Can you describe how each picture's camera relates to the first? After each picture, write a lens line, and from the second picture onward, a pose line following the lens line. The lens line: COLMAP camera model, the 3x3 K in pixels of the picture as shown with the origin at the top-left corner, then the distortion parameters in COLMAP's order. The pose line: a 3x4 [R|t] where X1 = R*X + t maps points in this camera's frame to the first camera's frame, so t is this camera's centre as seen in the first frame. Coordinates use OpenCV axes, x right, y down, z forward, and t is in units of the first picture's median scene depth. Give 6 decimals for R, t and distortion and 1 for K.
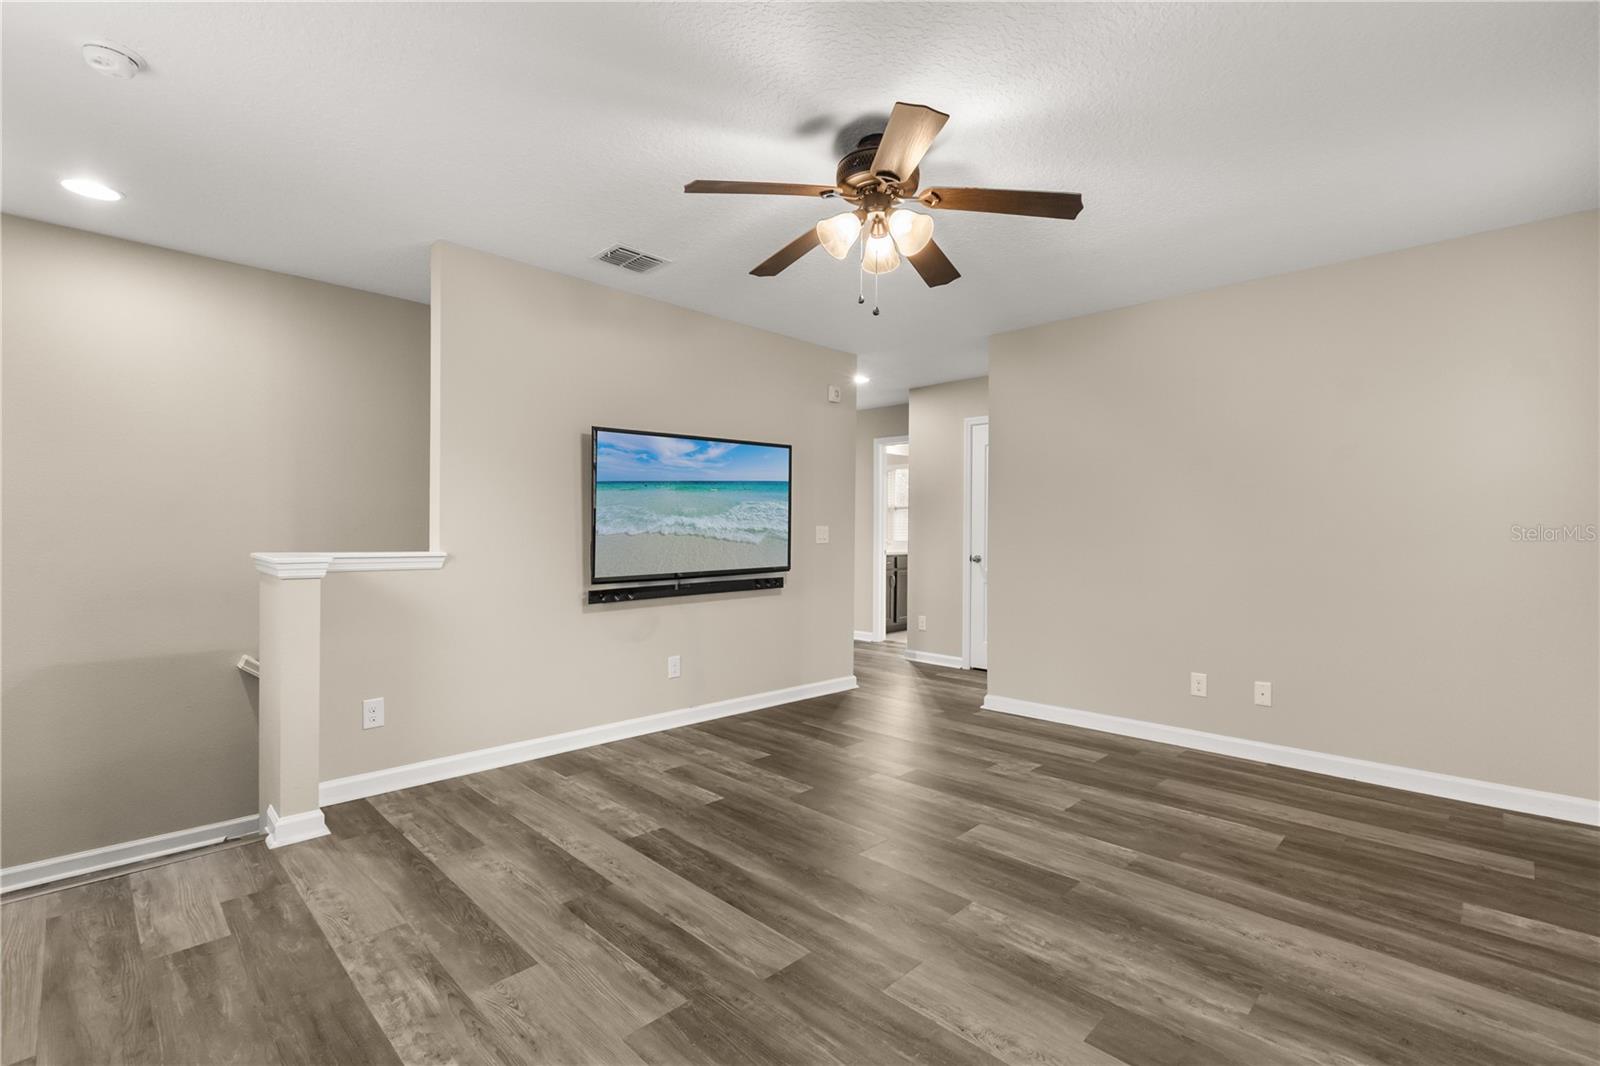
lens RADIAL K [[712.3, 0, 800.0], [0, 712.3, 533.0], [0, 0, 1]] dist [-0.000355, -0.000032]
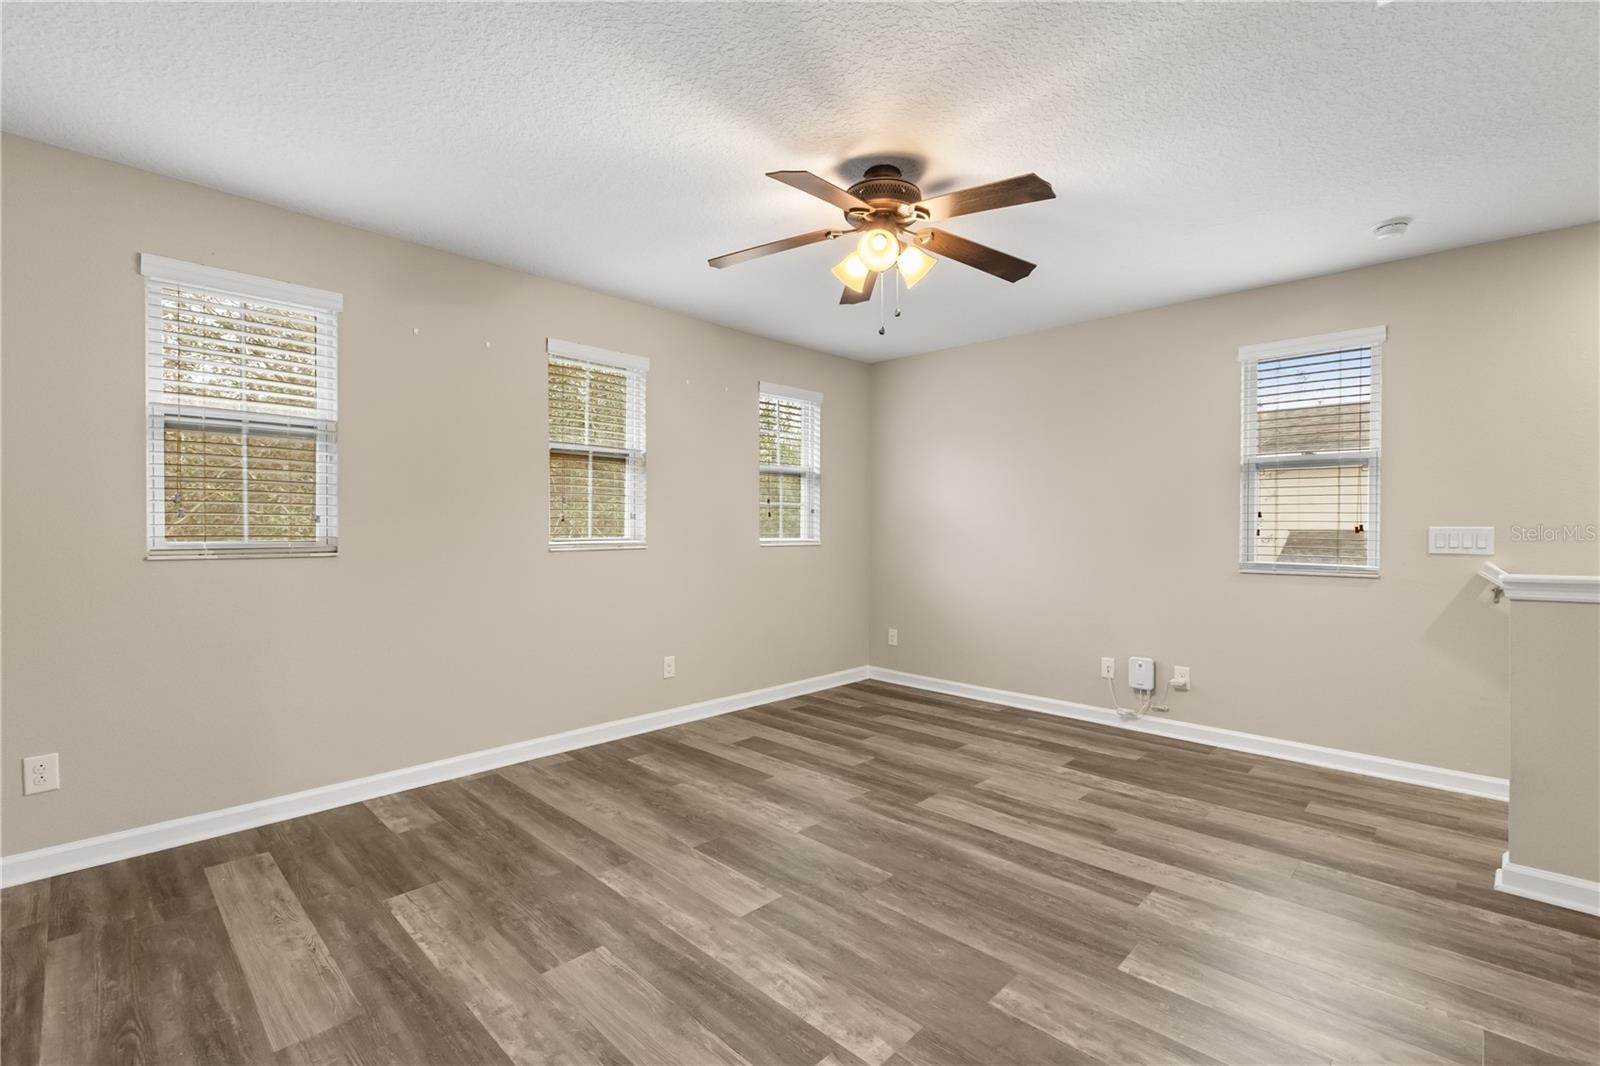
lens RADIAL K [[712.3, 0, 800.0], [0, 712.3, 533.0], [0, 0, 1]] dist [-0.000355, -0.000032]
pose [[-0.999895, -0.010836, -0.009614, 0.241527], [-0.010942, 0.999878, 0.011121, -0.021239], [0.009492, 0.011225, -0.999892, 2.127502]]
